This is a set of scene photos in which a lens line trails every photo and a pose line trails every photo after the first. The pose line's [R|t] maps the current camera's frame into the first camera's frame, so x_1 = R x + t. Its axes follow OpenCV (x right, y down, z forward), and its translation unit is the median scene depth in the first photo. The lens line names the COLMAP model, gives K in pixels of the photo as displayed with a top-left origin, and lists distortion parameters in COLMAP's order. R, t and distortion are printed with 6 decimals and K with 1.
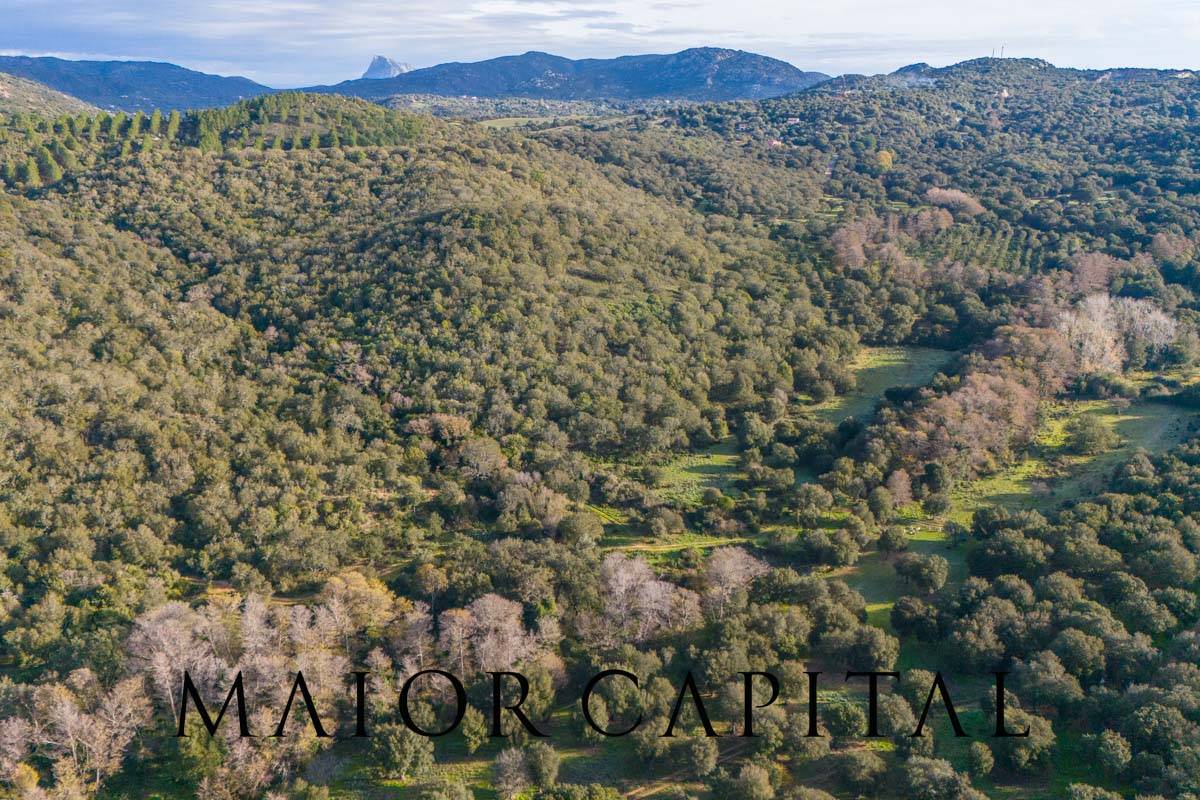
lens RADIAL K [[1111.5, 0, 595.7], [0, 1111.5, 425.7], [0, 0, 1]] dist [0.094646, -0.117968]
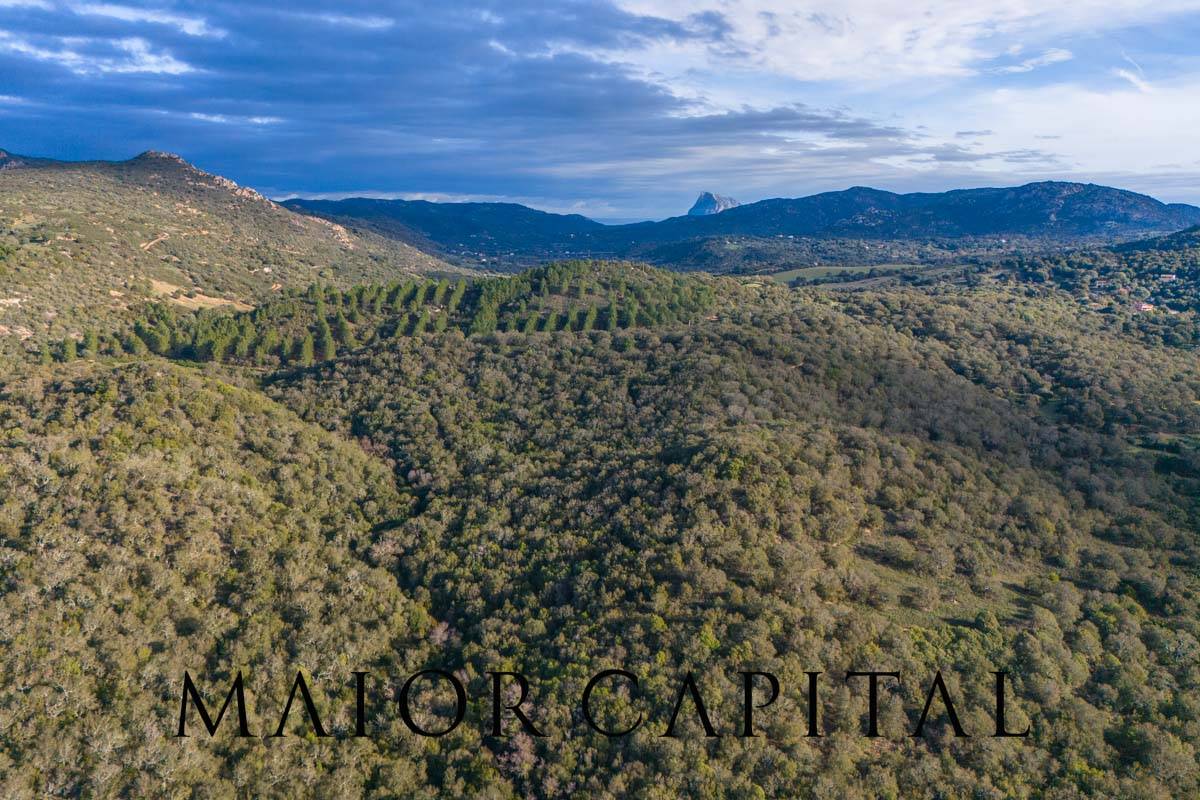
lens RADIAL K [[1111.5, 0, 595.7], [0, 1111.5, 425.7], [0, 0, 1]] dist [0.094646, -0.117968]
pose [[0.961012, 0.038771, -0.273775, 0.005287], [-0.068851, 0.992488, -0.101129, -0.100916], [0.267797, 0.116036, 0.956462, 0.200443]]
